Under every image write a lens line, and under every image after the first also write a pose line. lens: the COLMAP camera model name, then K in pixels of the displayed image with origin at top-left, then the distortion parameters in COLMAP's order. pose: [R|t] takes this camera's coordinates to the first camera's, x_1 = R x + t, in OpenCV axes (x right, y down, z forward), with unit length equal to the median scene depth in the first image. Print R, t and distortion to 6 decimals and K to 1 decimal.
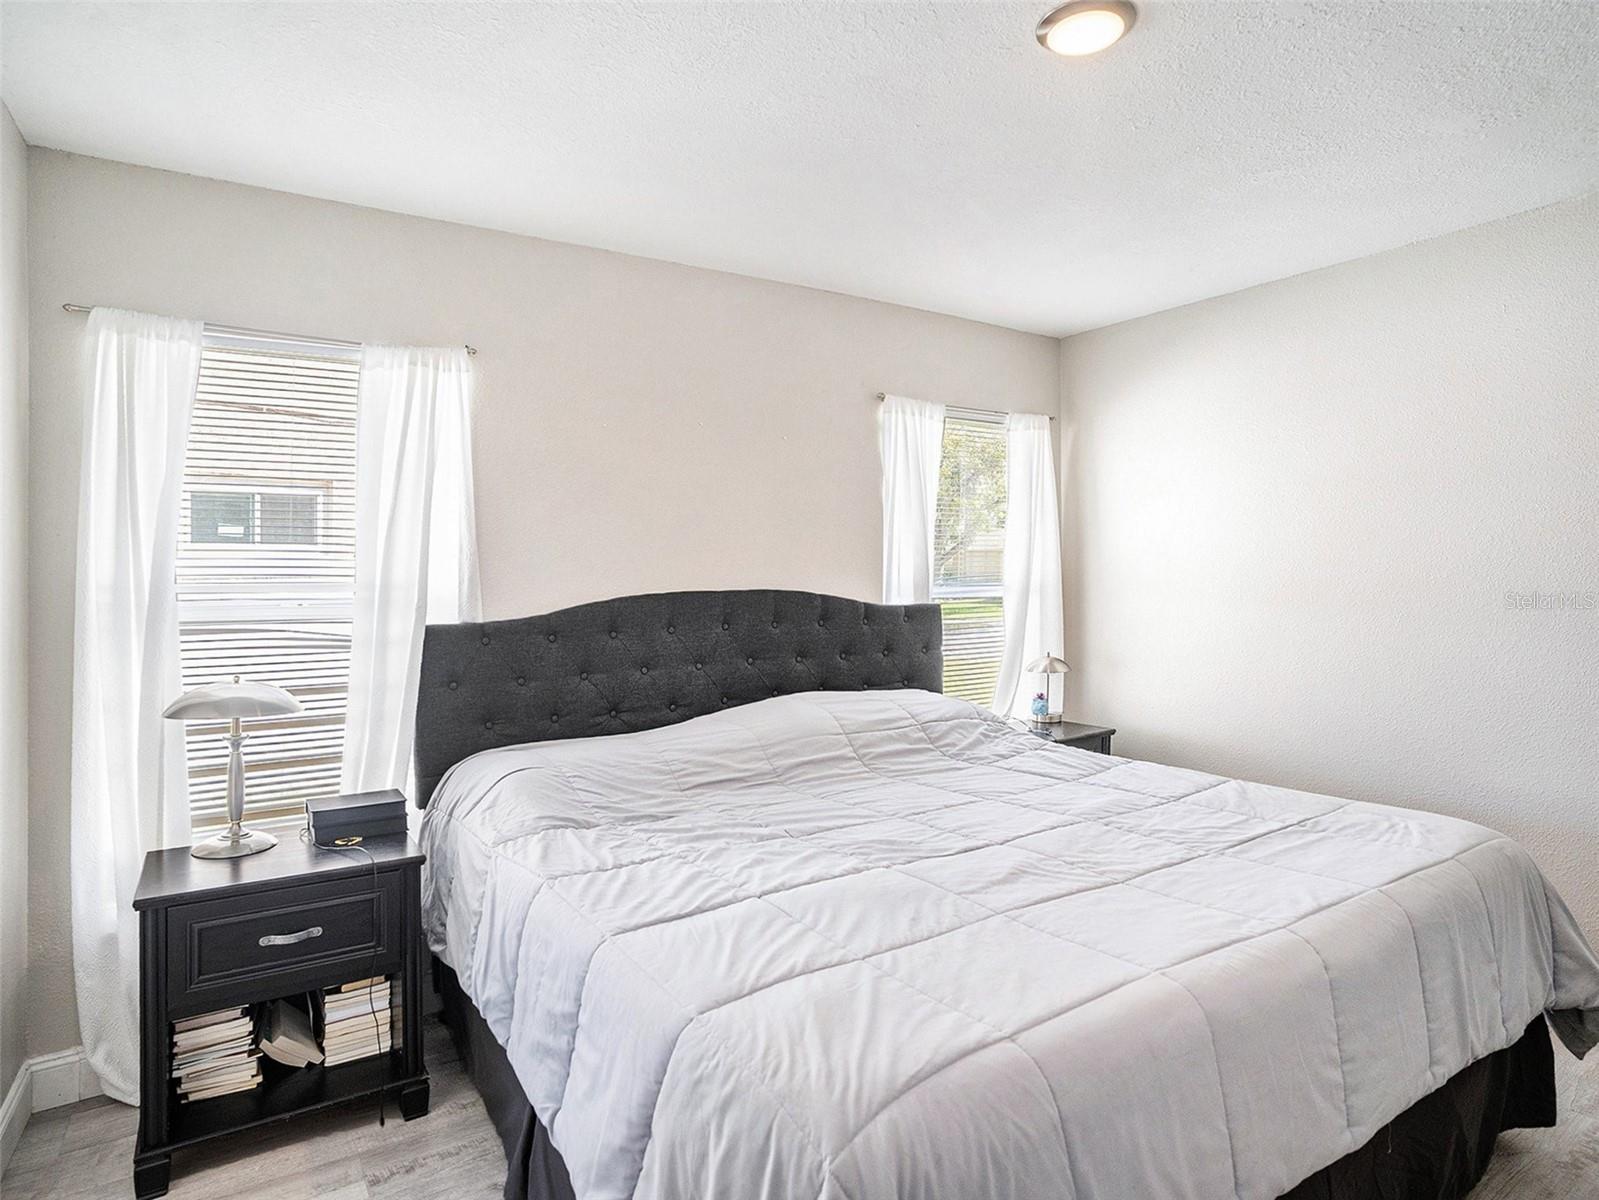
lens RADIAL K [[913.5, 0, 798.4], [0, 913.5, 591.7], [0, 0, 1]] dist [-0.012669, 0.000648]
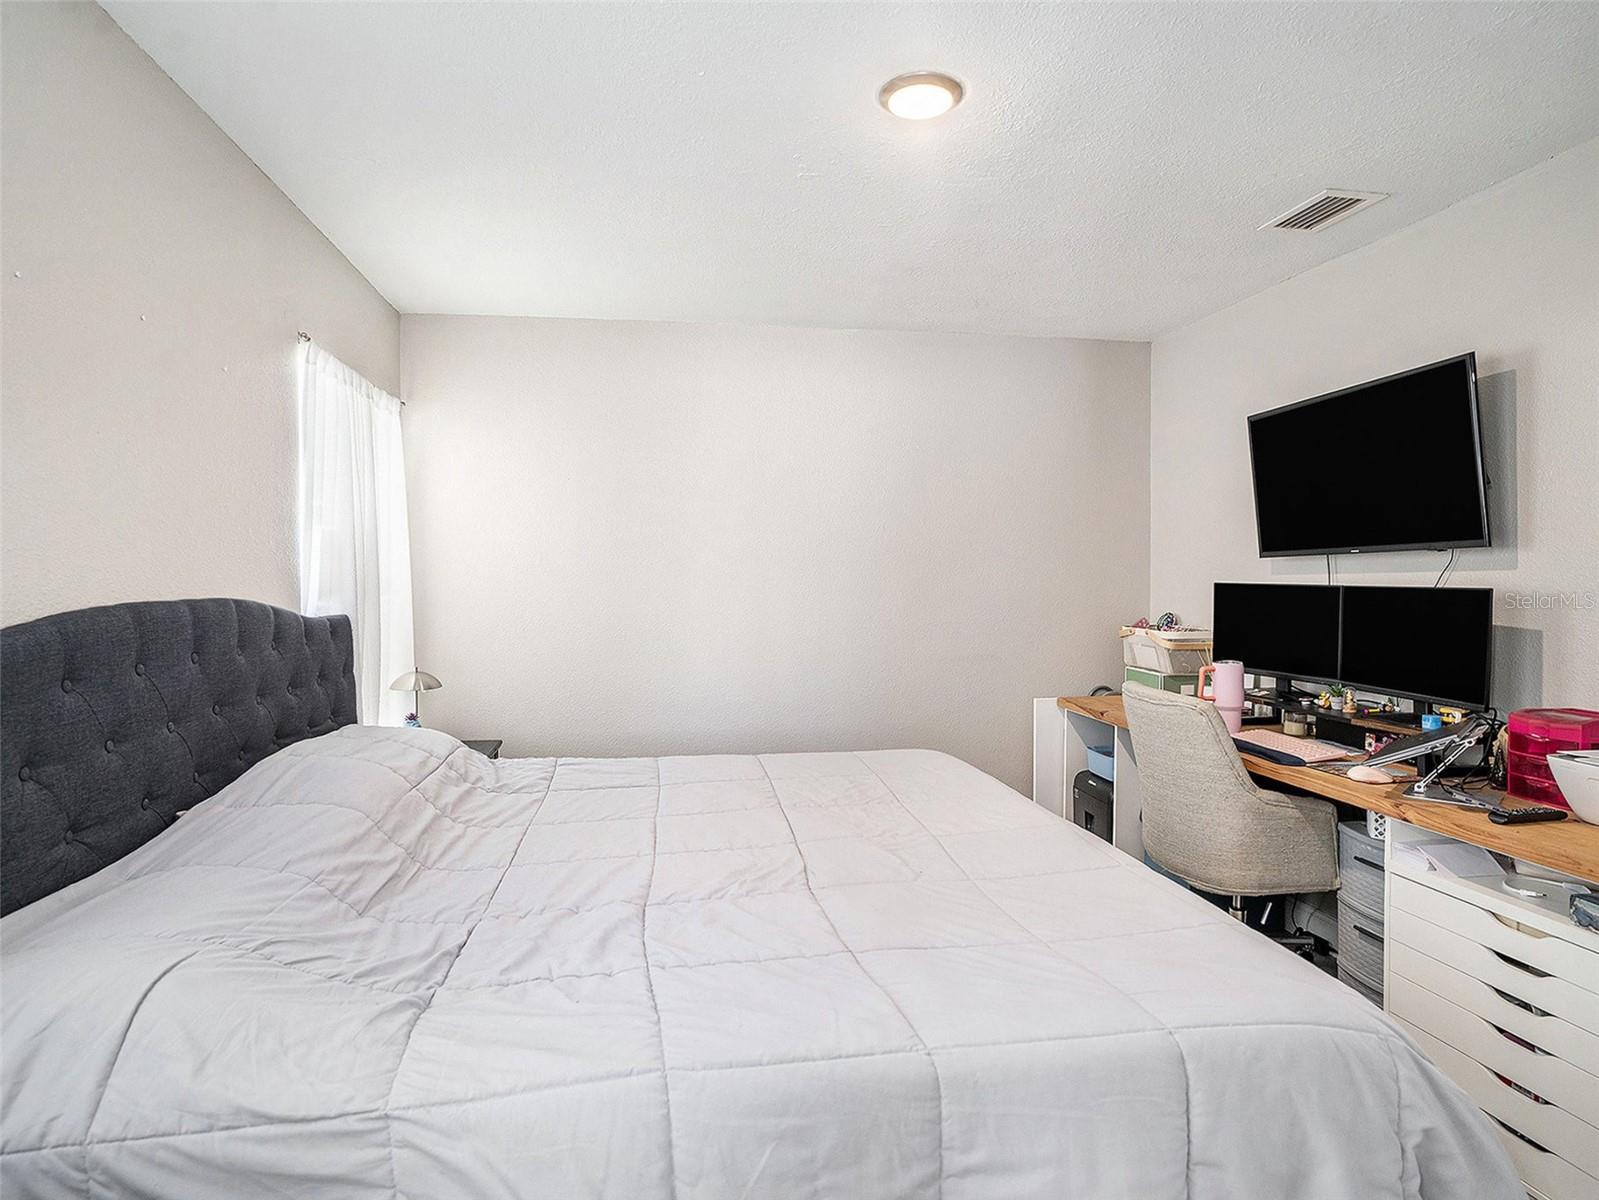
lens RADIAL K [[913.5, 0, 797.7], [0, 913.5, 600.5], [0, 0, 1]] dist [-0.012669, 0.000648]
pose [[0.416195, -0.010179, 0.909219, -0.523363], [0.006997, 0.999944, 0.007992, -0.002857], [-0.909249, 0.003035, 0.416242, 0.421557]]
